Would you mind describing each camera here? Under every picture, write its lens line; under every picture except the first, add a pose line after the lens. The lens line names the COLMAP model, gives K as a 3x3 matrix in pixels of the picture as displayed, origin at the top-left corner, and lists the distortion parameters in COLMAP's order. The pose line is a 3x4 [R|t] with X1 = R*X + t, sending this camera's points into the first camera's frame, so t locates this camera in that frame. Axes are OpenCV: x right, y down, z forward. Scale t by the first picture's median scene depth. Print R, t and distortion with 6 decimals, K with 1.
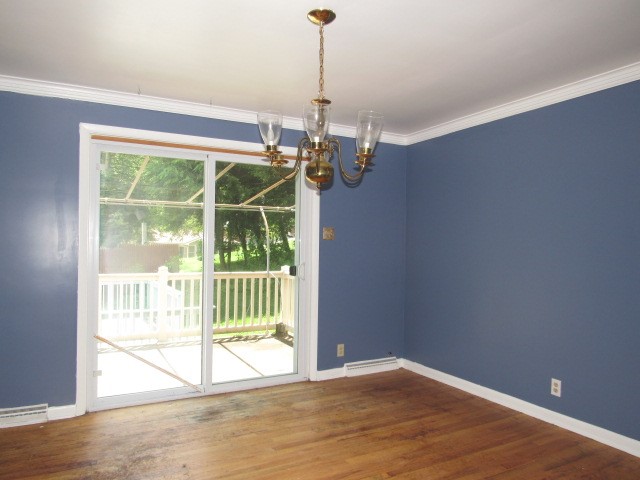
lens RADIAL K [[457.3, 0, 320.0], [0, 457.3, 240.0], [0, 0, 1]] dist [0.000655, 0.000014]
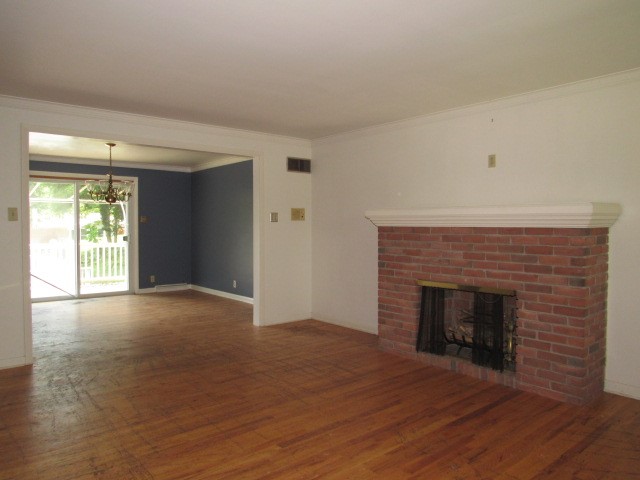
lens RADIAL K [[471.9, 0, 320.0], [0, 471.9, 240.0], [0, 0, 1]] dist [-0.004099, -0.001803]
pose [[0.979519, -0.010785, 0.201060, 0.342956], [0.003130, 0.999259, 0.038350, -0.000618], [-0.201325, -0.036935, 0.978828, -1.115372]]
